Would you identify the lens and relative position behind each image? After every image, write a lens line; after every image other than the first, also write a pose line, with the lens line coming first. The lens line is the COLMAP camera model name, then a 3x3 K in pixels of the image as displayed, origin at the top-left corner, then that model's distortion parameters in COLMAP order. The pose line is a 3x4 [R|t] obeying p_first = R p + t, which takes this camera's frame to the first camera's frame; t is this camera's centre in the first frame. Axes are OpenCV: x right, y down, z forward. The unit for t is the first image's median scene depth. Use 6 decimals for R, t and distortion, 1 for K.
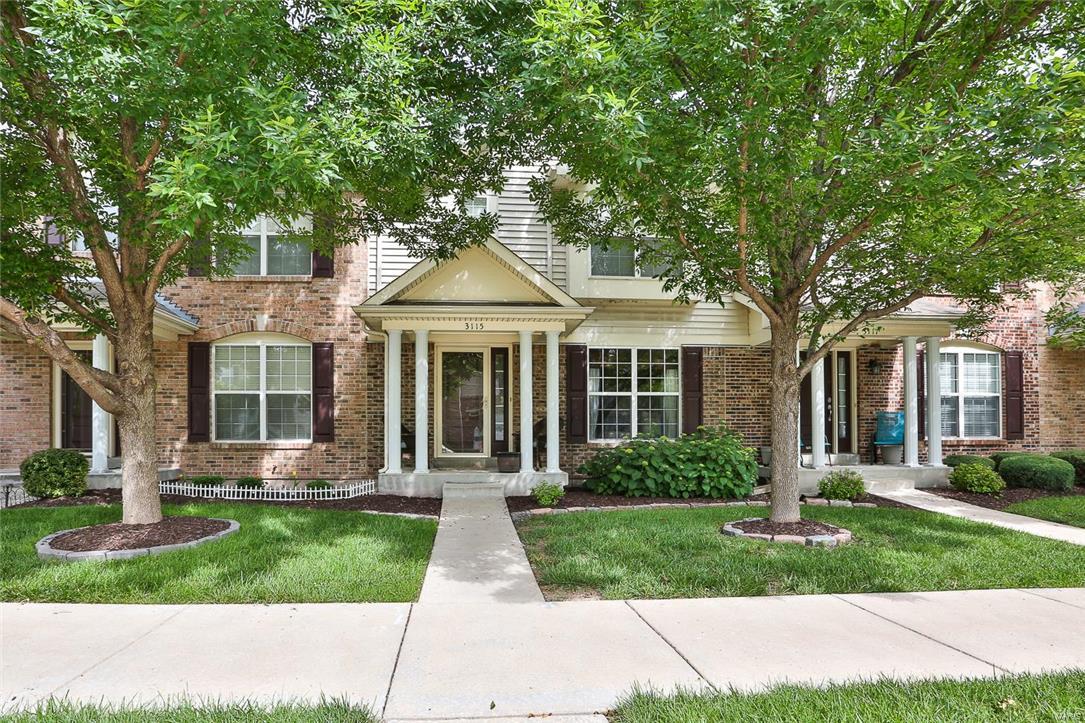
lens RADIAL K [[564.5, 0, 580.2], [0, 564.5, 383.5], [0, 0, 1]] dist [-0.024888, 0.000971]
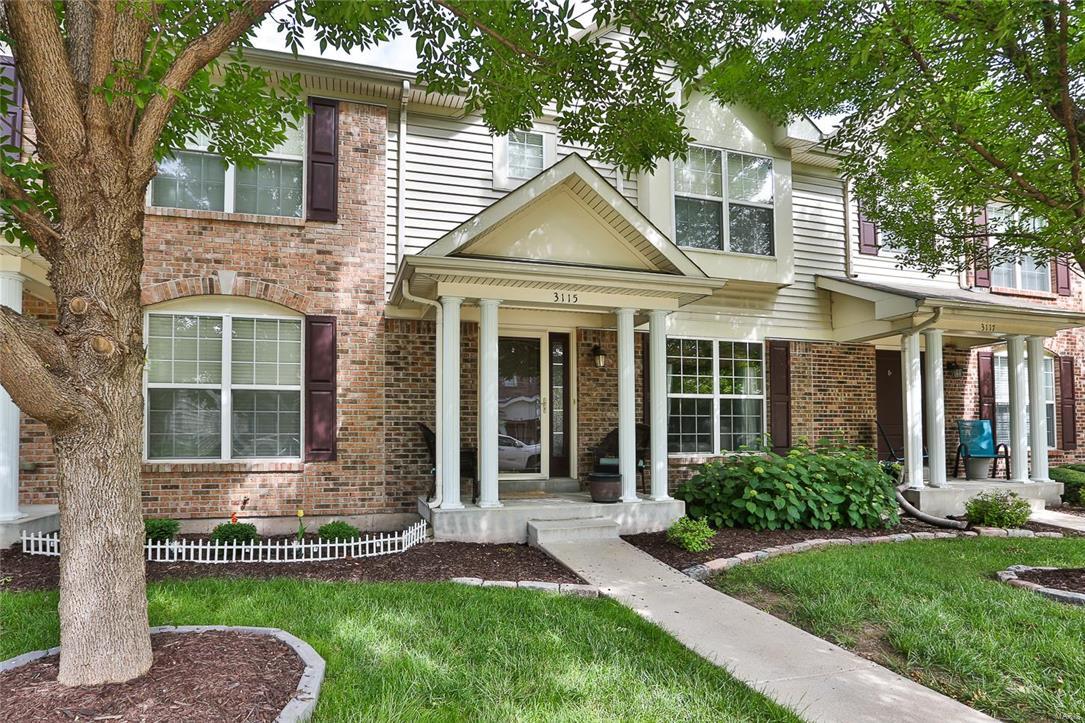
lens RADIAL K [[564.5, 0, 580.2], [0, 564.5, 383.5], [0, 0, 1]] dist [-0.024888, 0.000971]
pose [[0.984331, 0.016341, 0.175571, -0.270237], [-0.014854, 0.999842, -0.009781, 0.012228], [-0.175703, 0.007020, 0.984418, 0.273197]]
